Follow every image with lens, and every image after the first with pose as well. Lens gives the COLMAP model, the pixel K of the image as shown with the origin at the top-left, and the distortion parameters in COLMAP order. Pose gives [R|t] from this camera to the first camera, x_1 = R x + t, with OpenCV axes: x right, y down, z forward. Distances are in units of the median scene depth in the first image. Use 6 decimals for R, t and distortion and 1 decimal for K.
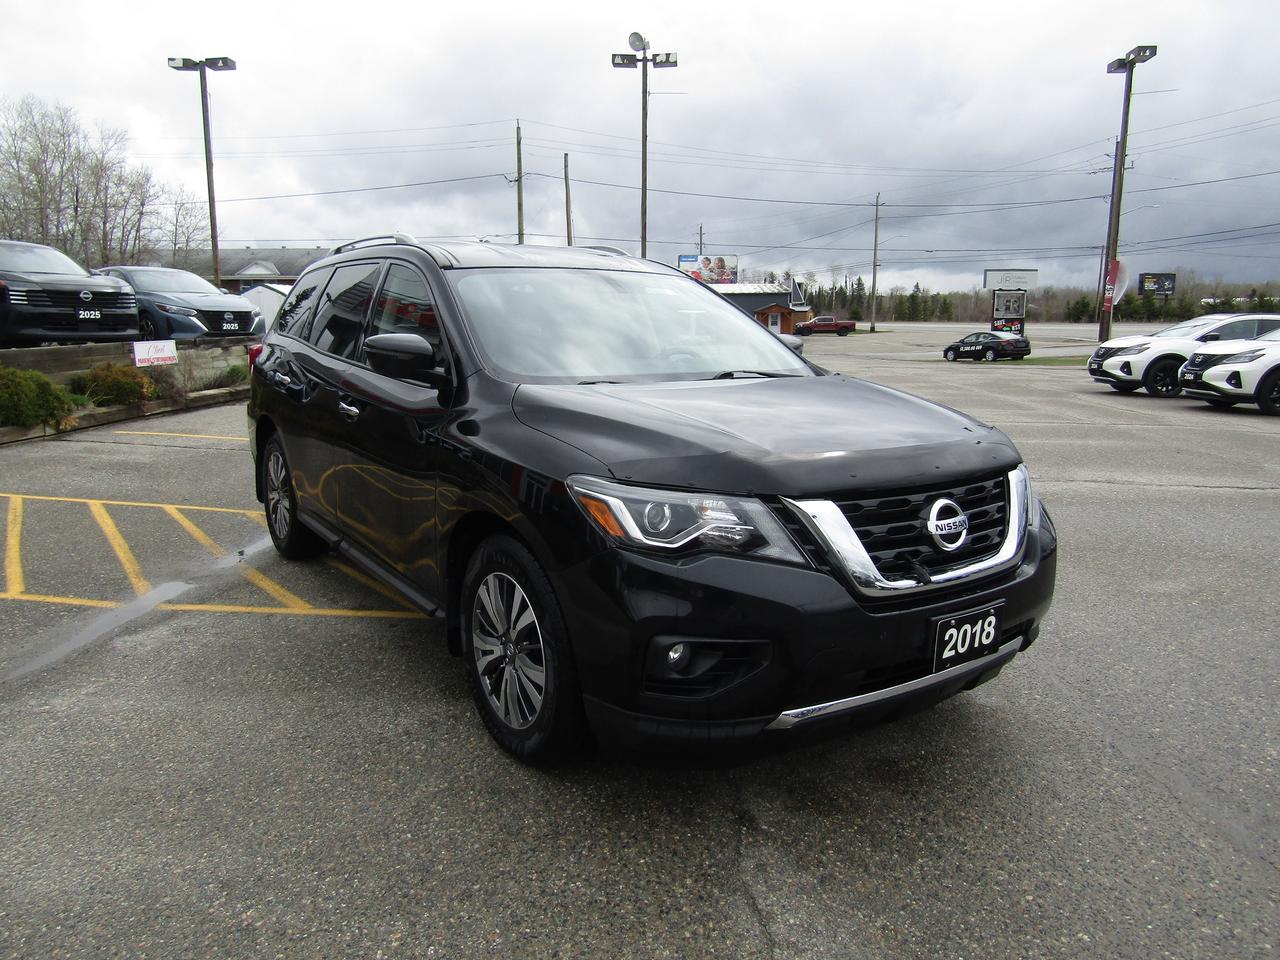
lens RADIAL K [[902.4, 0, 630.0], [0, 902.4, 467.4], [0, 0, 1]] dist [0.000515, -0.005738]
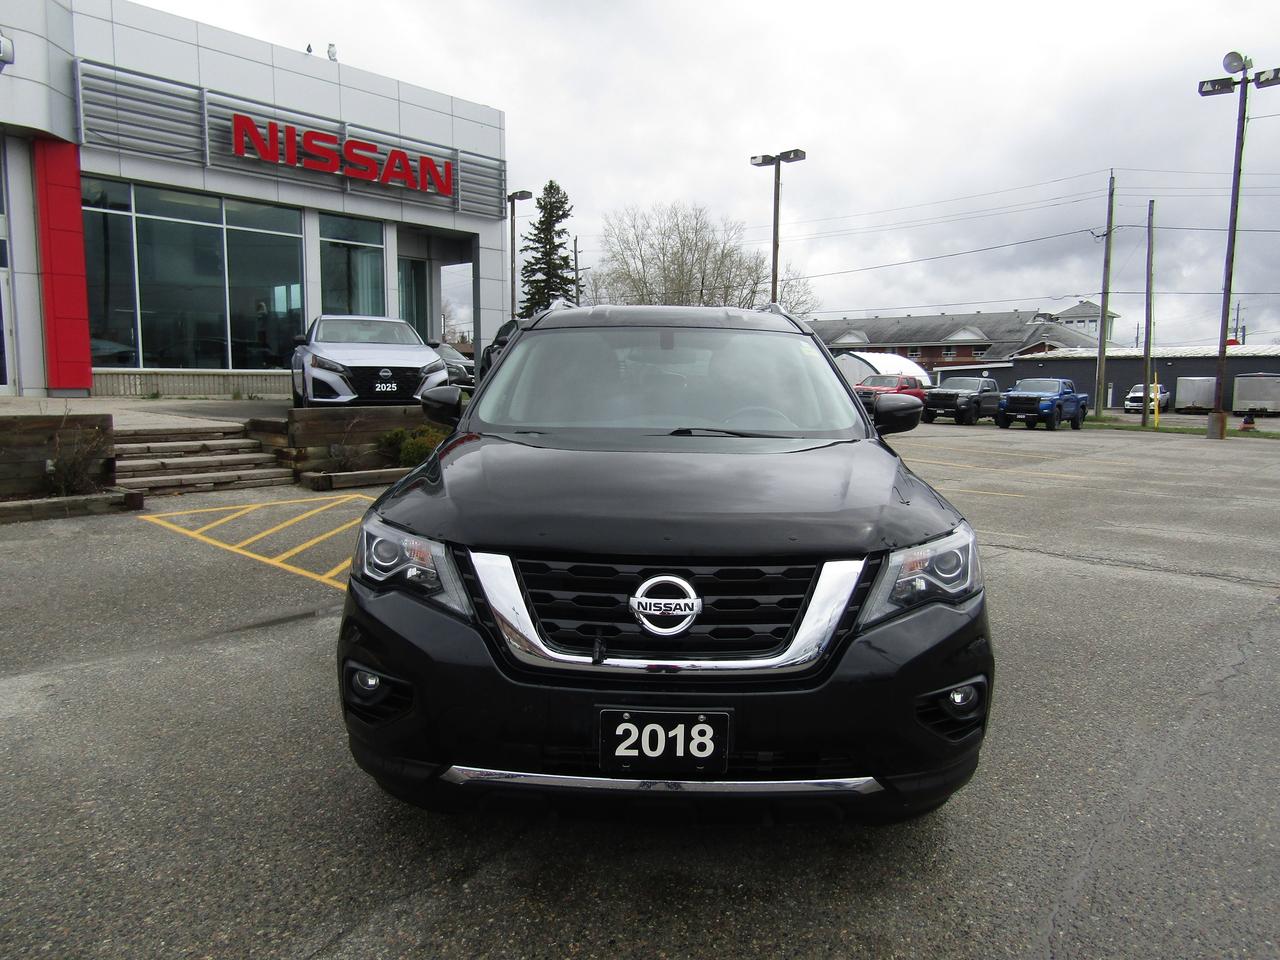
lens RADIAL K [[902.4, 0, 637.0], [0, 902.4, 470.1], [0, 0, 1]] dist [0.000515, -0.005738]
pose [[0.810524, 0.061917, -0.582423, 0.473019], [-0.102116, 0.994105, -0.036427, -0.017686], [0.576734, 0.089000, 0.812069, 0.155590]]
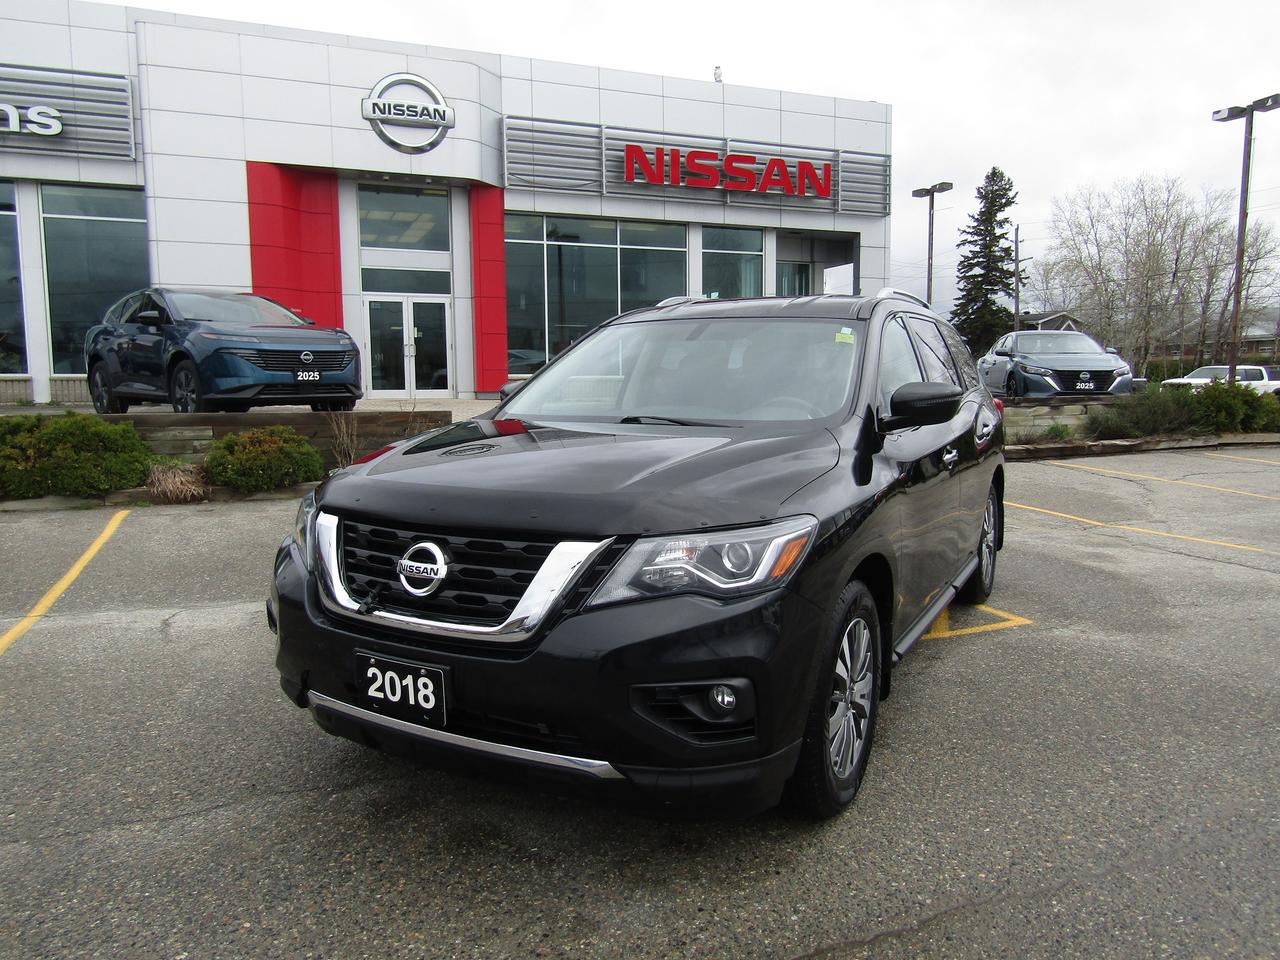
lens RADIAL K [[902.4, 0, 630.9], [0, 902.4, 474.2], [0, 0, 1]] dist [0.000515, -0.005738]
pose [[0.448338, 0.085179, -0.889796, 0.740579], [-0.140727, 0.989761, 0.023841, -0.051088], [0.882717, 0.114529, 0.455735, 0.429610]]
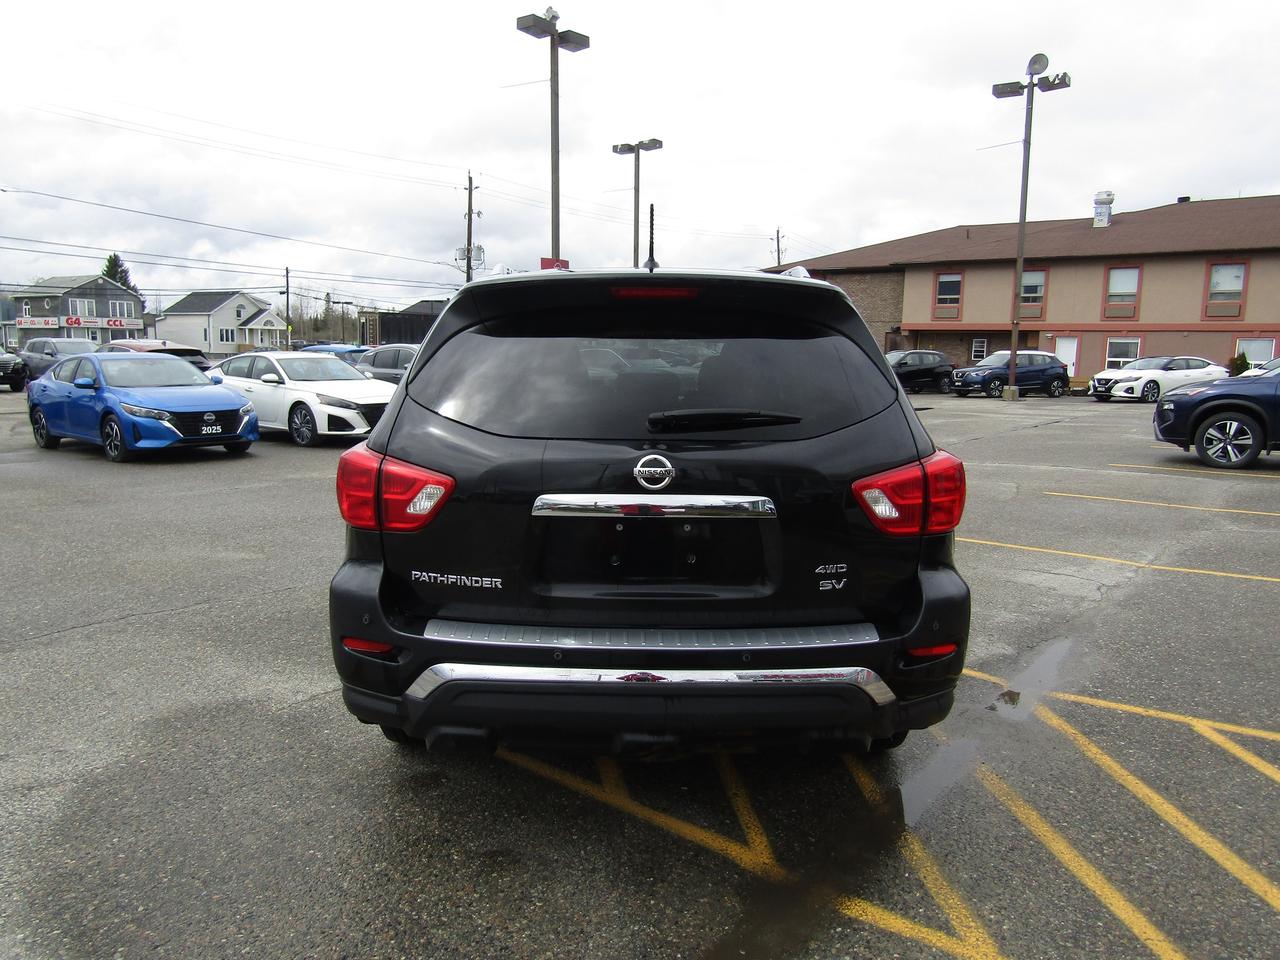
lens RADIAL K [[902.4, 0, 634.4], [0, 902.4, 487.2], [0, 0, 1]] dist [0.000515, -0.005738]
pose [[-0.825886, -0.100201, 0.554862, -0.690210], [0.073808, 0.956402, 0.282575, -0.332724], [-0.558985, 0.274328, -0.782483, 1.856825]]
